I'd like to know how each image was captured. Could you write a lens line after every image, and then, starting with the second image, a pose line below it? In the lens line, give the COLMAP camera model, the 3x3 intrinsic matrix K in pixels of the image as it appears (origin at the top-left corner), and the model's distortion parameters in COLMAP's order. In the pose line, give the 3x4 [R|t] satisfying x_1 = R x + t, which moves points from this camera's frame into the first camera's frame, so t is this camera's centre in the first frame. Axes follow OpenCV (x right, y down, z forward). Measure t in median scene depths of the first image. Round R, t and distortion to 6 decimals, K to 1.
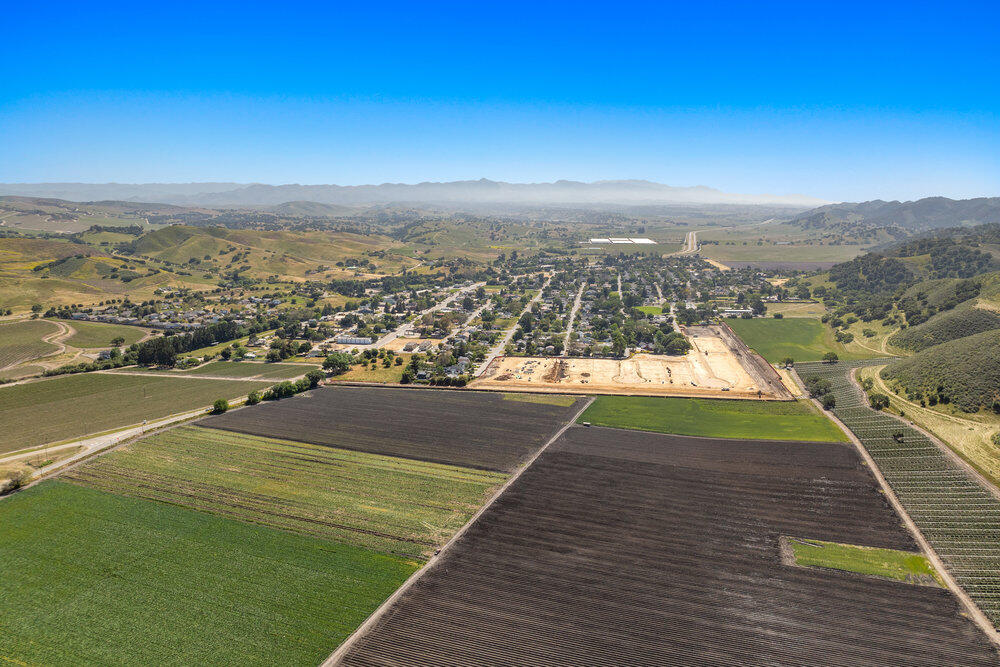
lens RADIAL K [[664.3, 0, 500.0], [0, 664.3, 333.5], [0, 0, 1]] dist [-0.004259, -0.042440]
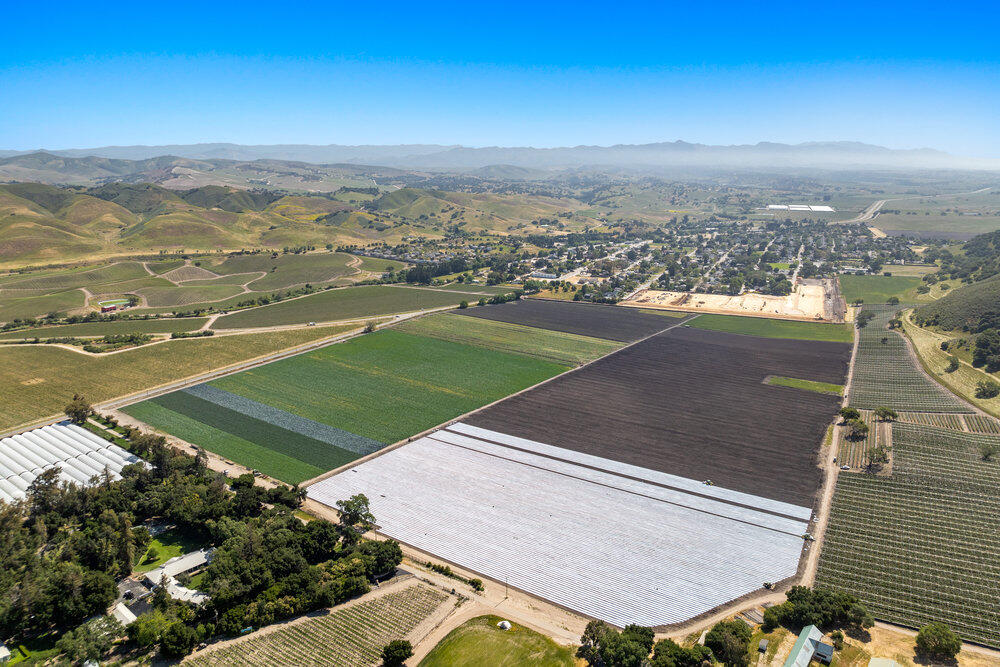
lens RADIAL K [[664.3, 0, 500.0], [0, 664.3, 333.5], [0, 0, 1]] dist [-0.004259, -0.042440]
pose [[0.960209, 0.070305, -0.270290, 0.066218], [-0.055112, 0.996465, 0.063403, 0.039624], [0.273792, -0.045984, 0.960689, -0.318429]]
